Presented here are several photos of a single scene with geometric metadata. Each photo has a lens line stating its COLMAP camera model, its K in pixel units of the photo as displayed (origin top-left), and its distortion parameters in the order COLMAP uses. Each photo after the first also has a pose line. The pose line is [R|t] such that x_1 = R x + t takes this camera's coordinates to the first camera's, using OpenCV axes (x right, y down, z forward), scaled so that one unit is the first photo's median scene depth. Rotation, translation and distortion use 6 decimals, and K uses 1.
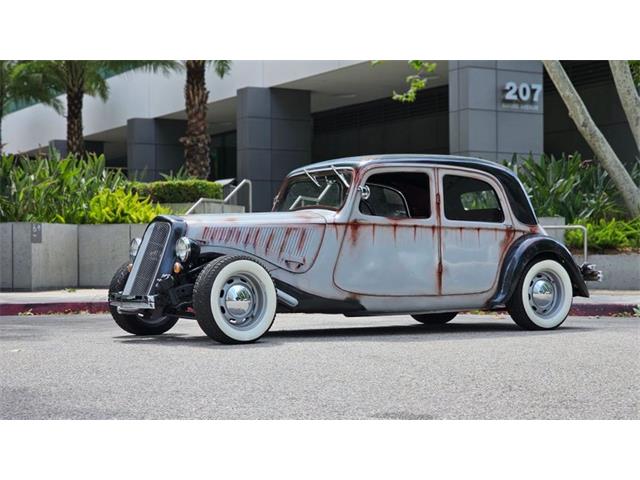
lens RADIAL K [[1186.1, 0, 320.0], [0, 1186.1, 240.0], [0, 0, 1]] dist [-0.019288, 0.444385]
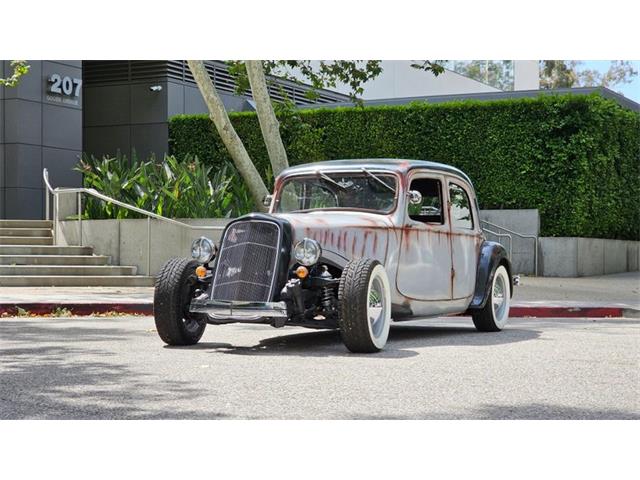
lens RADIAL K [[1186.1, 0, 320.0], [0, 1186.1, 240.0], [0, 0, 1]] dist [-0.019288, 0.444385]
pose [[0.847755, 0.022851, 0.529895, -0.350889], [-0.025020, 0.999682, -0.003081, 0.000629], [-0.529797, -0.010646, 0.848057, 0.121775]]
